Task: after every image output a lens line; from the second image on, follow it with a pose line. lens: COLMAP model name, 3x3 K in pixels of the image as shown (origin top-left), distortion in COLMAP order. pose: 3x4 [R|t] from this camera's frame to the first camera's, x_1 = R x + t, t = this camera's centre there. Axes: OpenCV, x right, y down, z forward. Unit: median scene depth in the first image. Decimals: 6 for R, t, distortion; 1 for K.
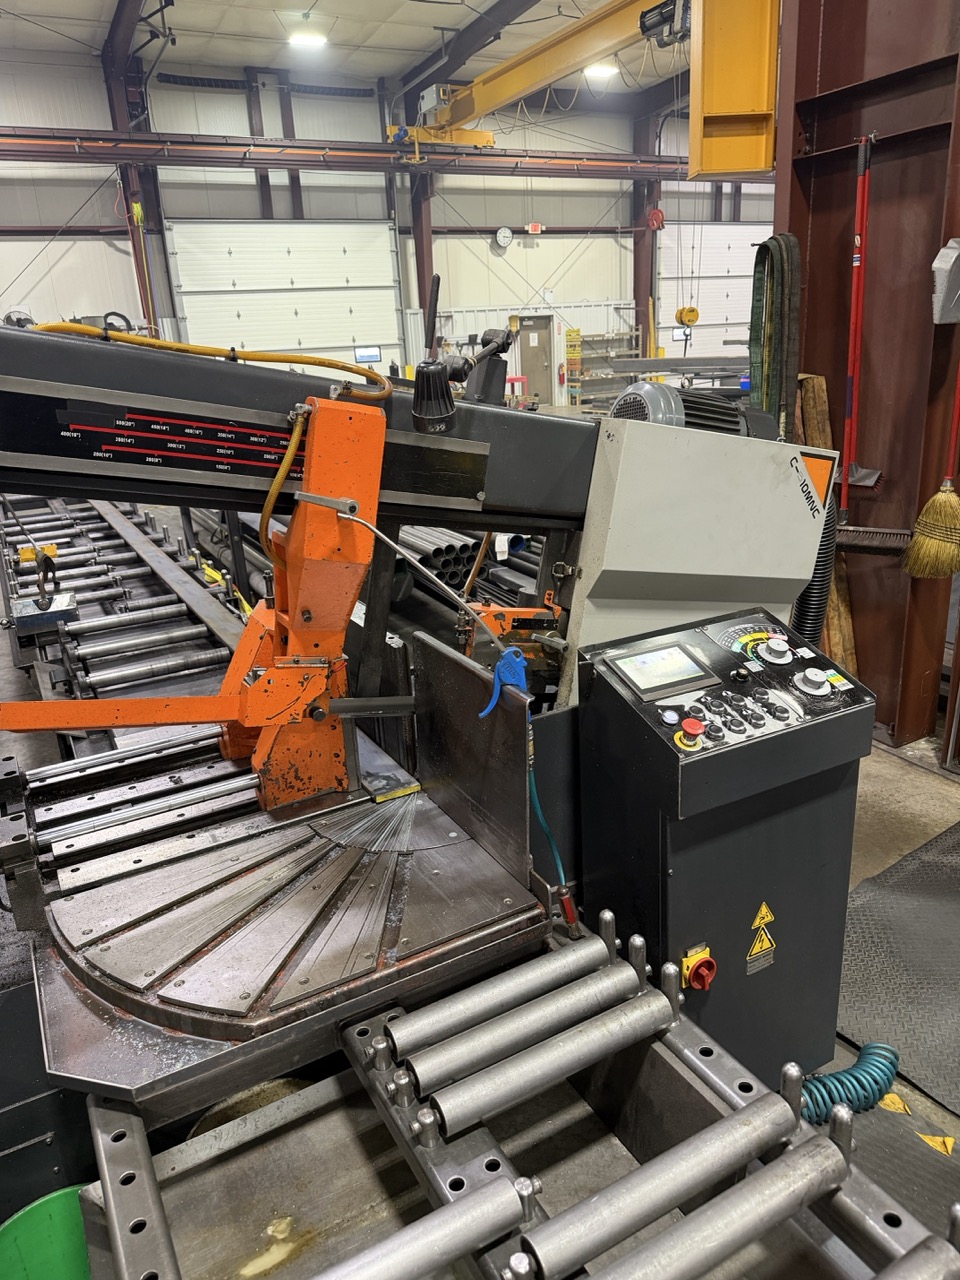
lens RADIAL K [[896.5, 0, 454.3], [0, 896.5, 645.1], [0, 0, 1]] dist [0.011446, -0.001345]
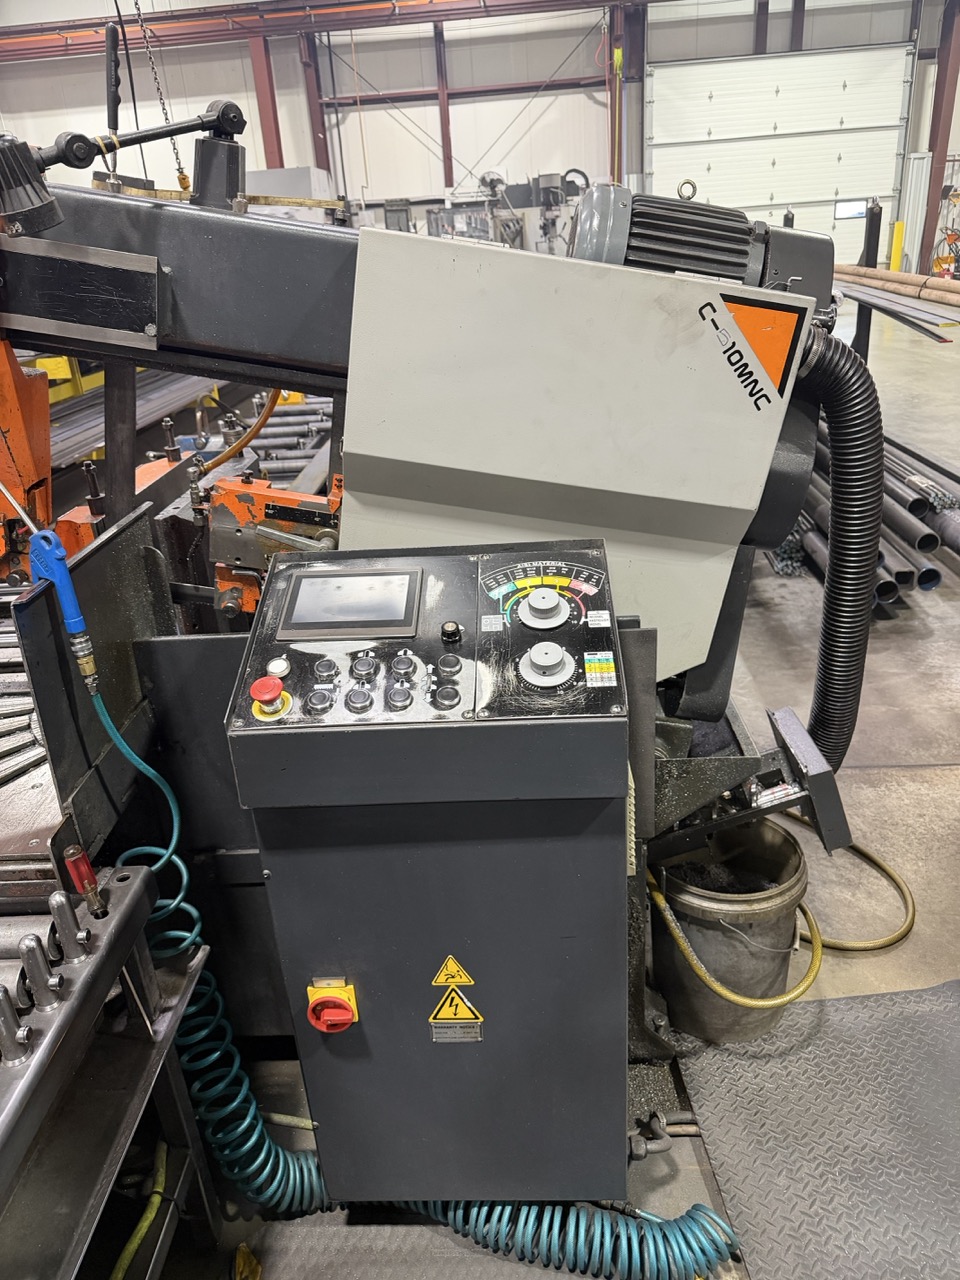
lens RADIAL K [[898.9, 0, 480.0], [0, 898.9, 640.0], [0, 0, 1]] dist [-0.019290, 0.006551]
pose [[0.870415, 0.198259, -0.450635, 0.070182], [-0.139425, 0.977124, 0.160589, -0.007665], [0.472165, -0.076949, 0.878145, 0.046626]]
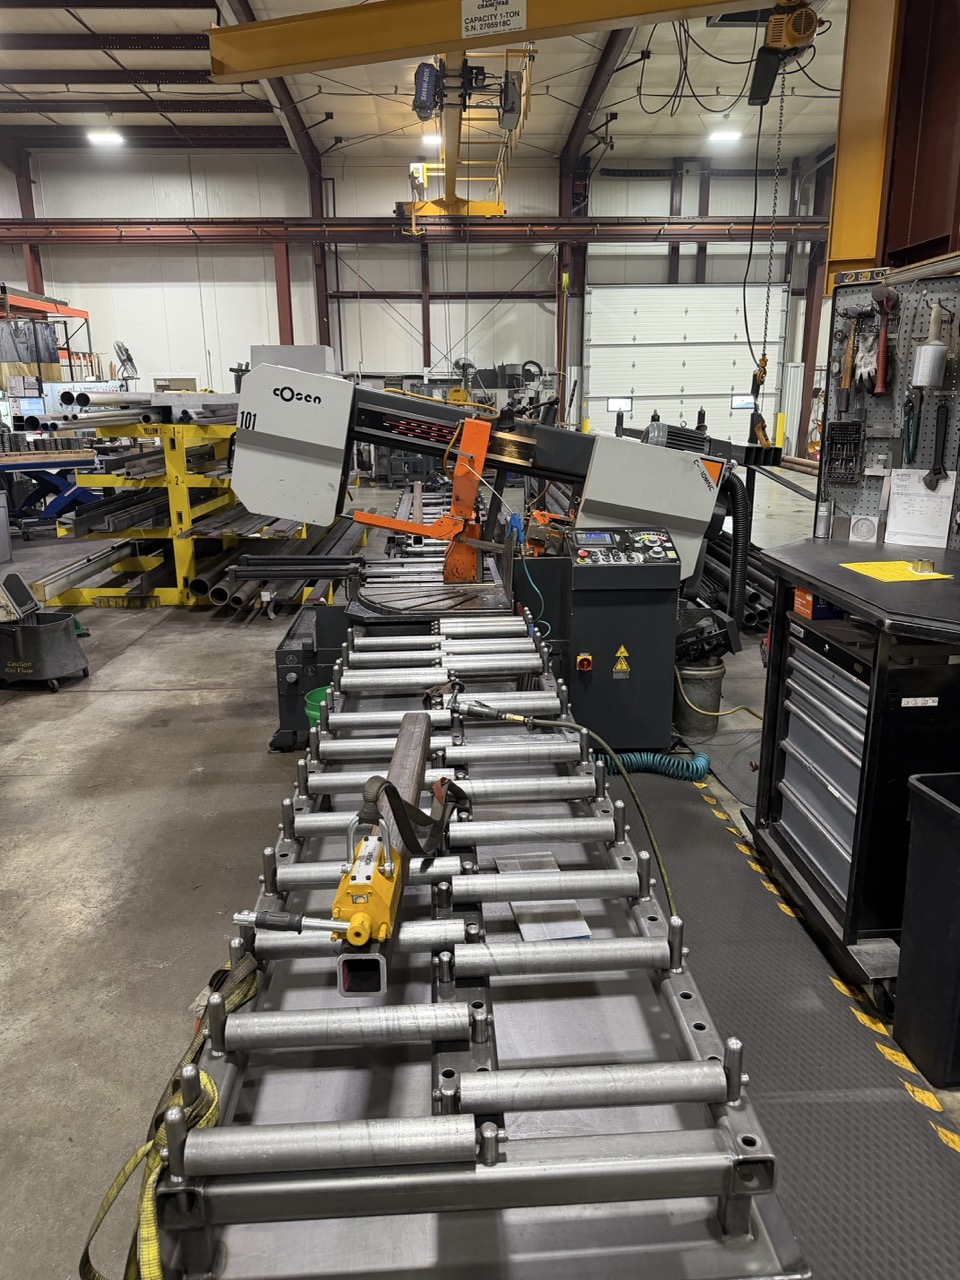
lens RADIAL K [[896.3, 0, 479.4], [0, 896.3, 642.1], [0, 0, 1]] dist [0.045741, -0.039324]
pose [[0.906463, 0.153147, -0.393537, 0.101791], [-0.171666, 0.985081, -0.012061, 0.041009], [0.385819, 0.078490, 0.919230, -0.139664]]
